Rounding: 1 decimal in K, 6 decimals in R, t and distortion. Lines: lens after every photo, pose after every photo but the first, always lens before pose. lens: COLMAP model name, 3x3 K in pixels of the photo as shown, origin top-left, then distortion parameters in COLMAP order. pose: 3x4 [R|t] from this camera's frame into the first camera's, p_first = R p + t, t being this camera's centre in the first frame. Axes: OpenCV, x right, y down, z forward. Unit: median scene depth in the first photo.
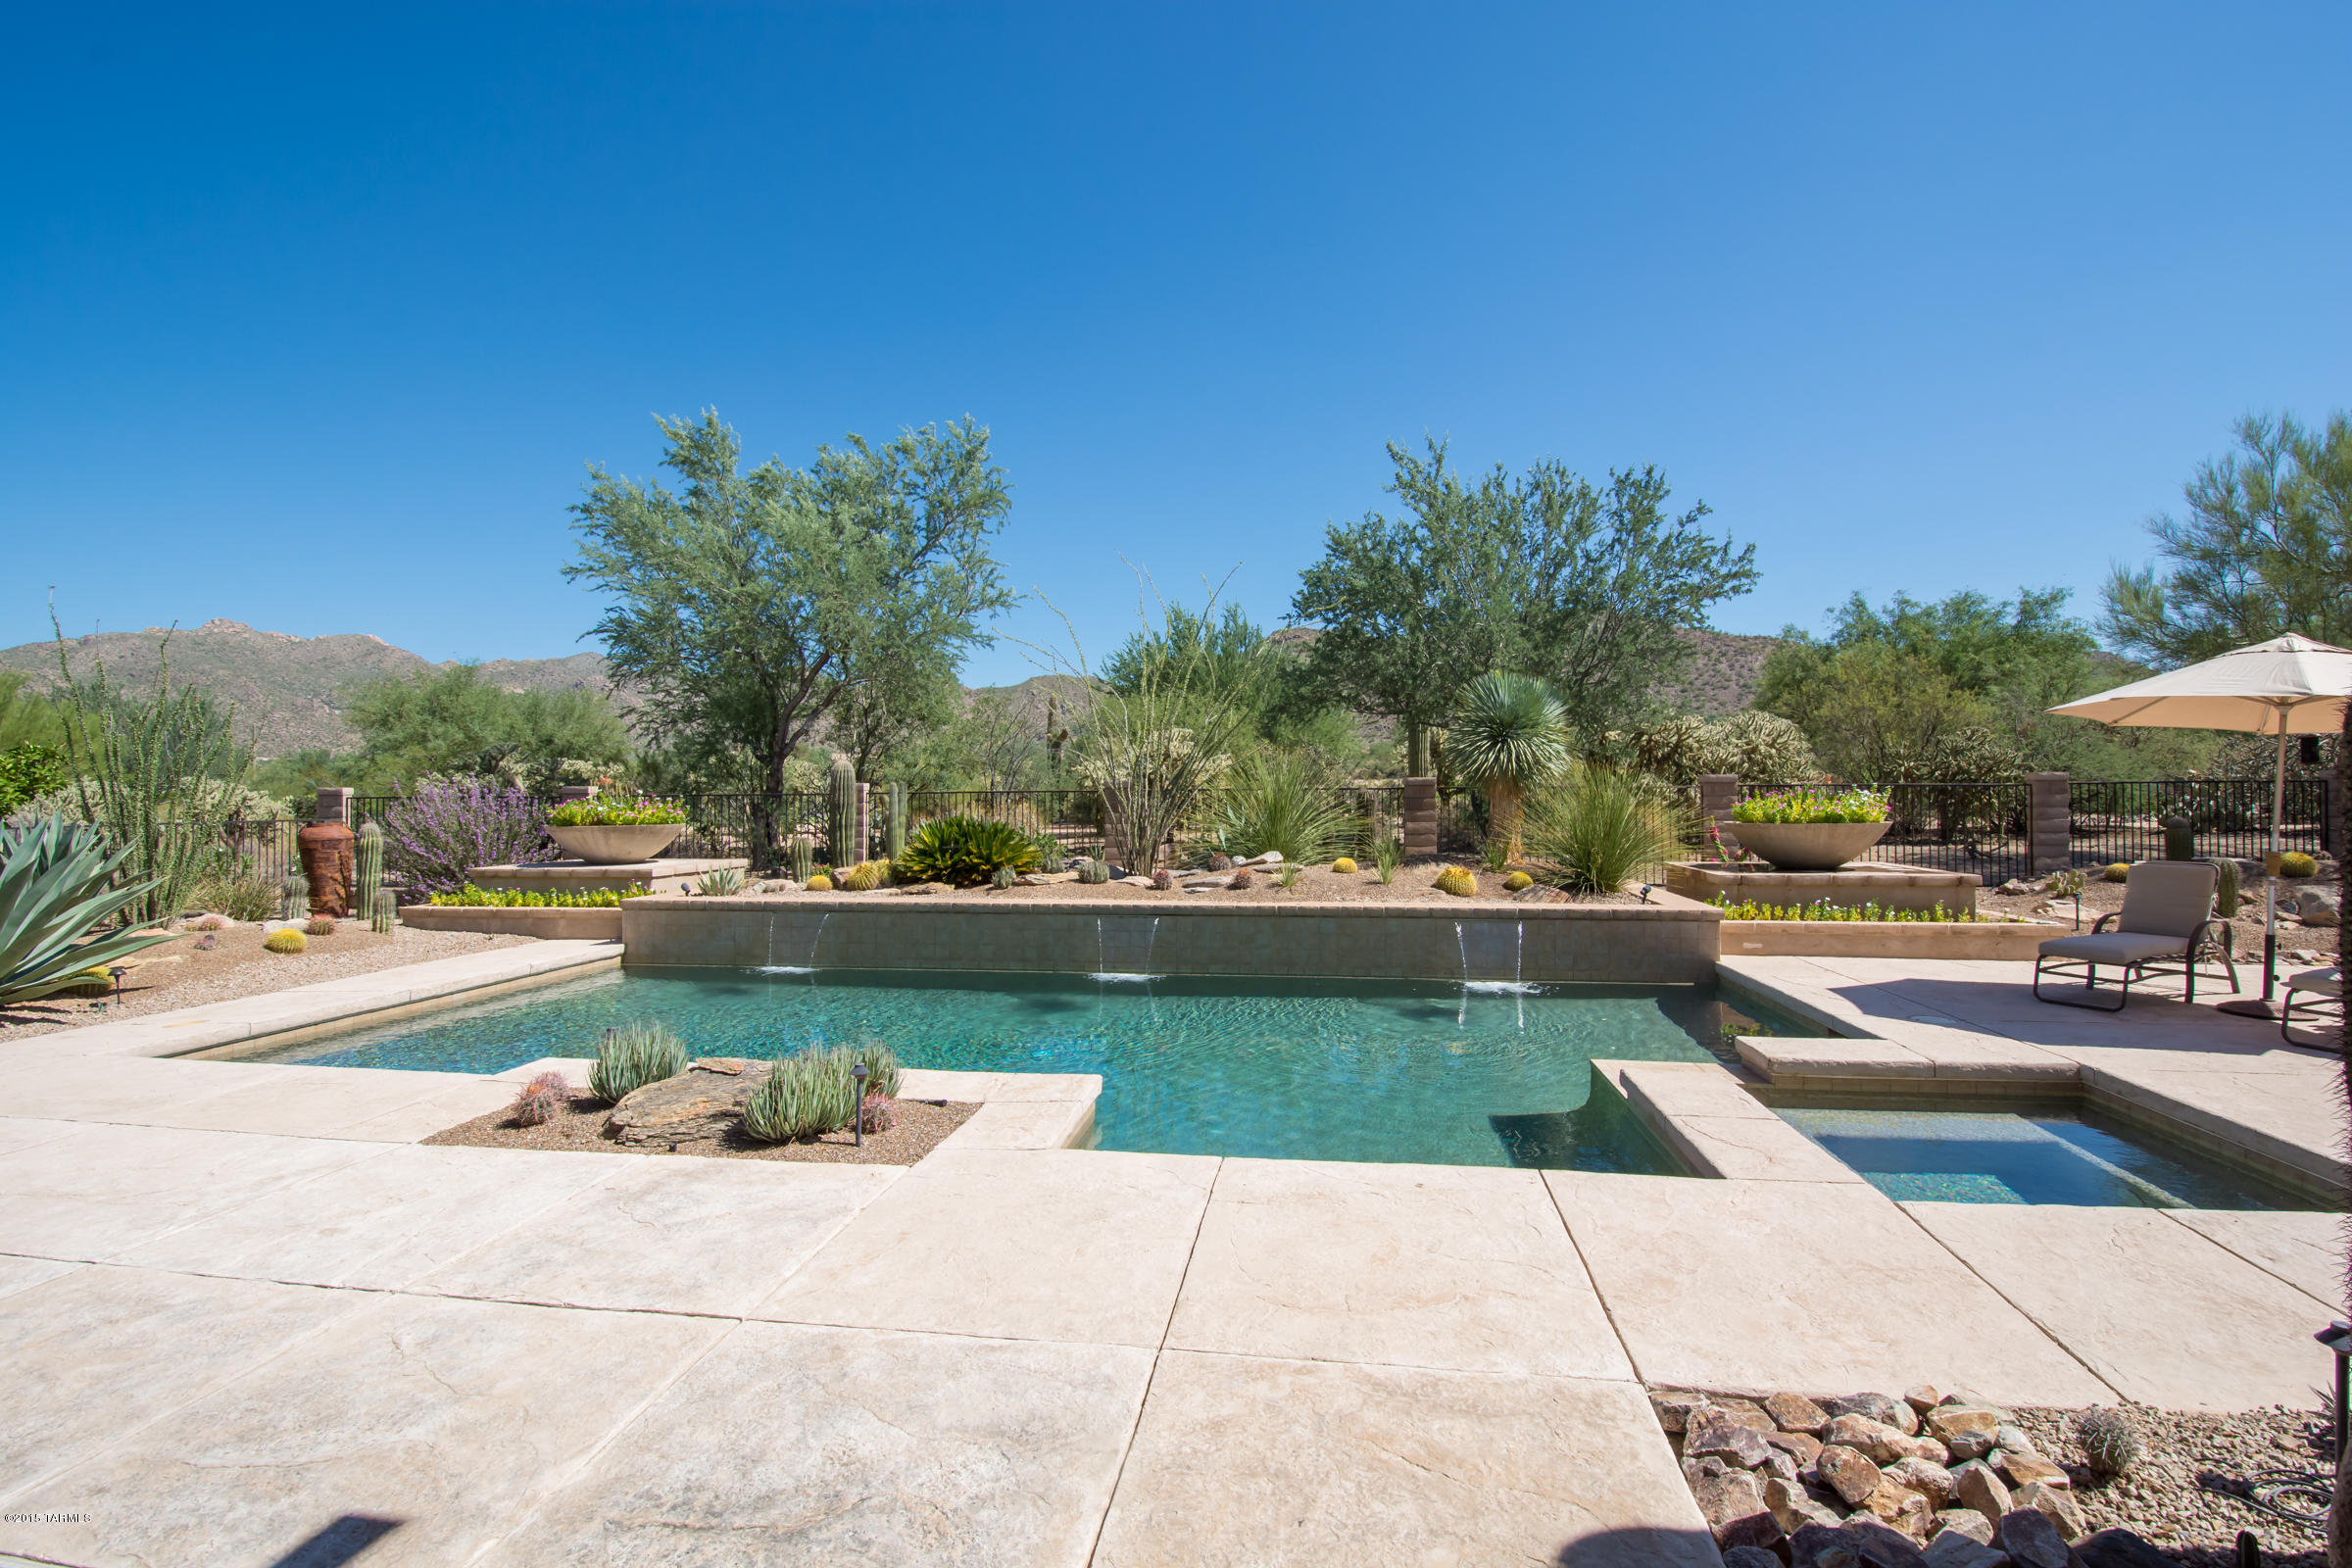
lens RADIAL K [[1037.4, 0, 1185.1], [0, 1037.4, 808.2], [0, 0, 1]] dist [0.018170, -0.006469]
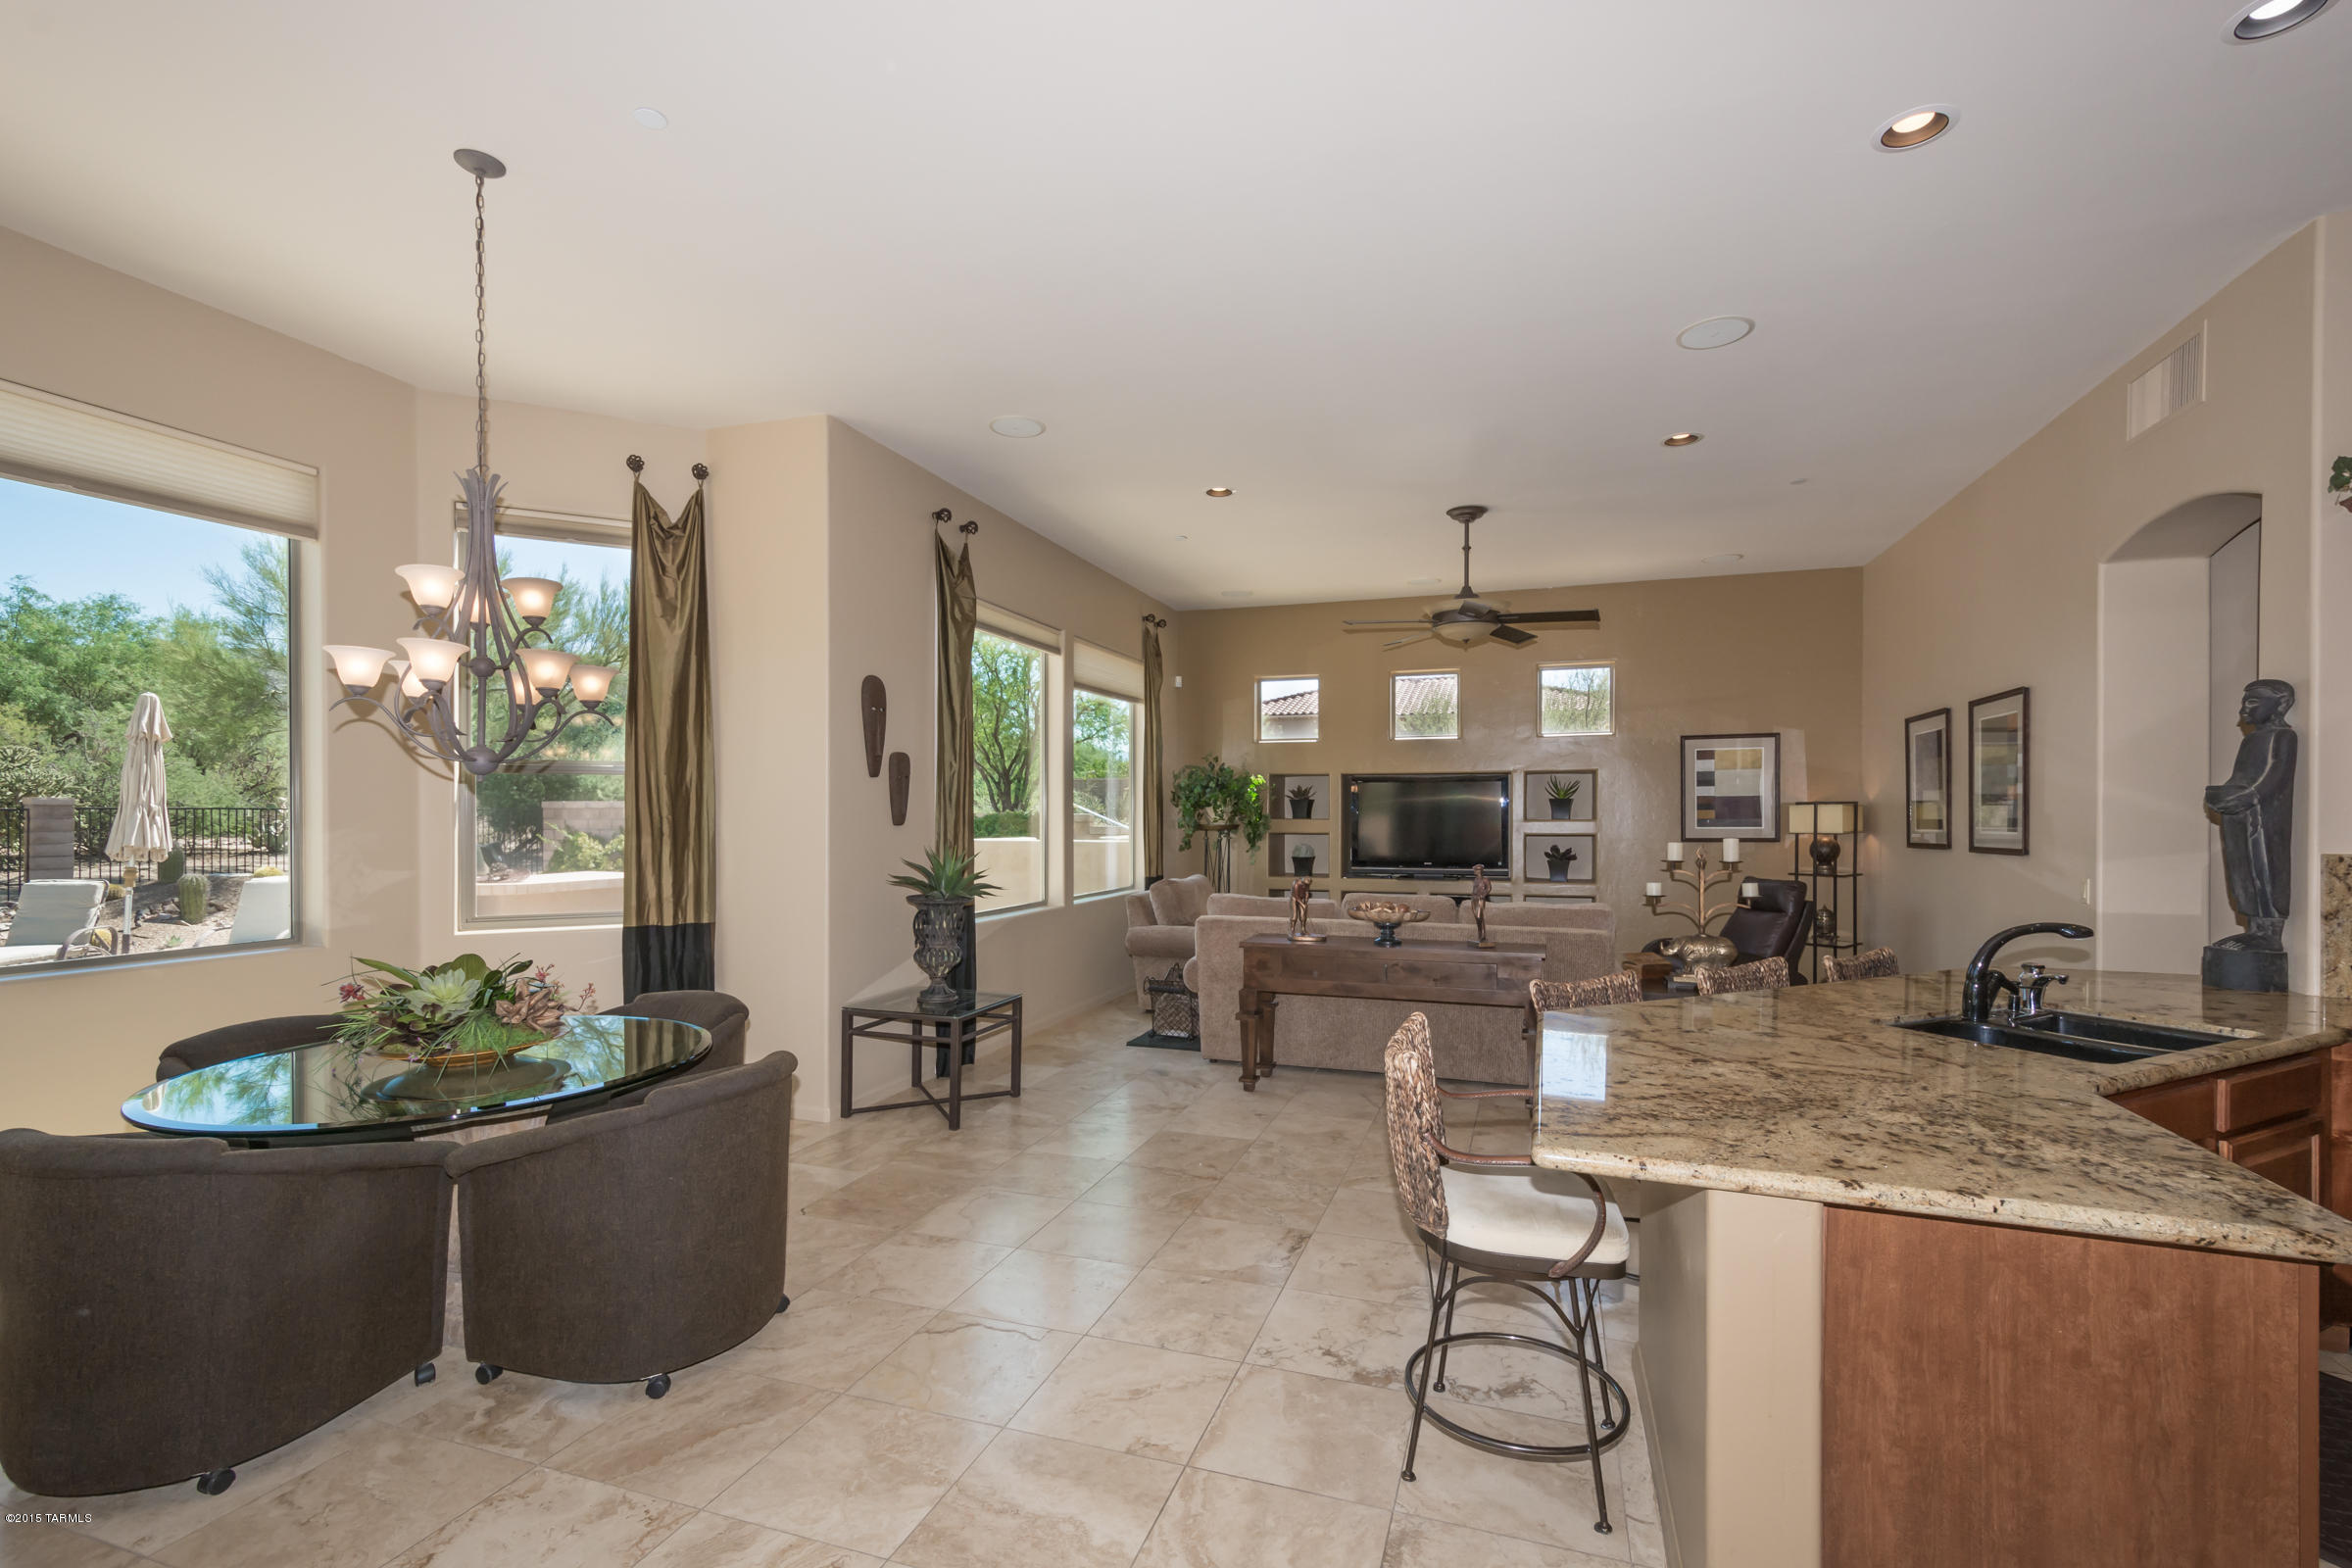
lens RADIAL K [[1037.4, 0, 1185.1], [0, 1037.4, 808.2], [0, 0, 1]] dist [0.018170, -0.006469]
pose [[0.176451, 0.012895, 0.984225, 0.019644], [0.009032, 0.999851, -0.014719, 0.001888], [-0.984268, 0.011487, 0.176309, -0.288904]]
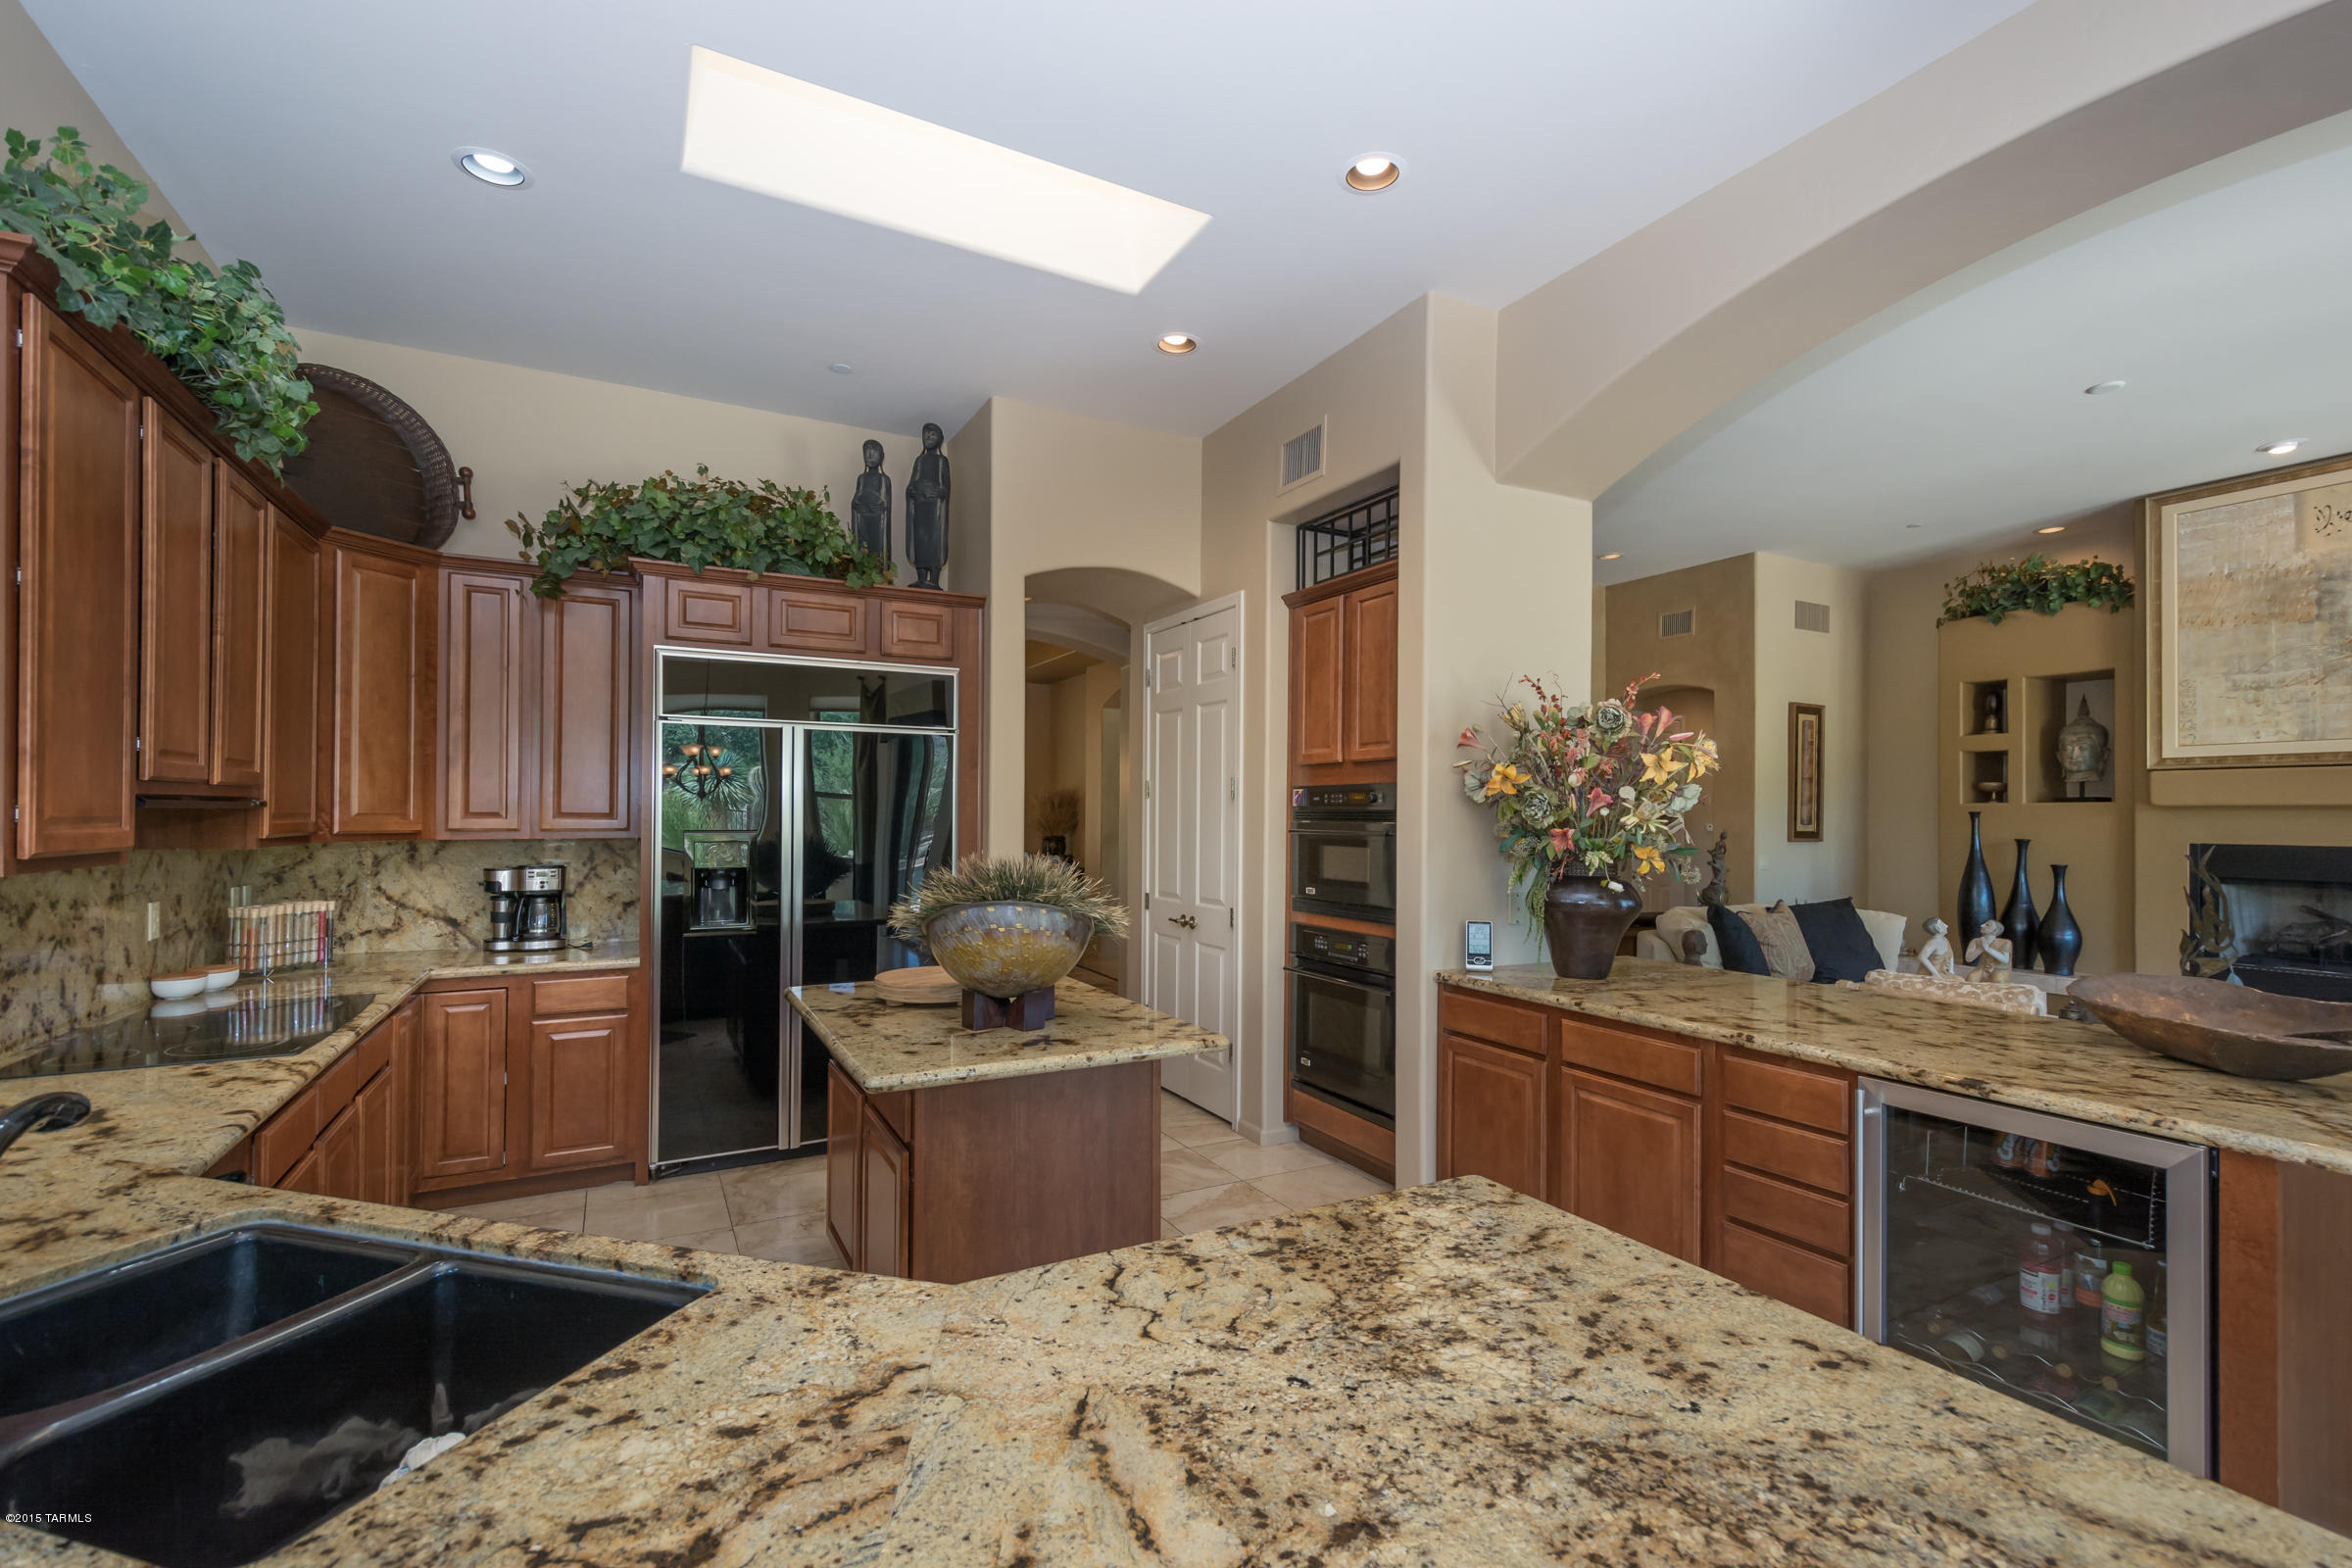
lens RADIAL K [[1037.4, 0, 1185.1], [0, 1037.4, 808.2], [0, 0, 1]] dist [0.018170, -0.006469]
pose [[-0.798702, -0.003732, -0.601715, 0.281720], [-0.010584, 0.999913, 0.007848, -0.000639], [0.601634, 0.012637, -0.798672, -0.312155]]
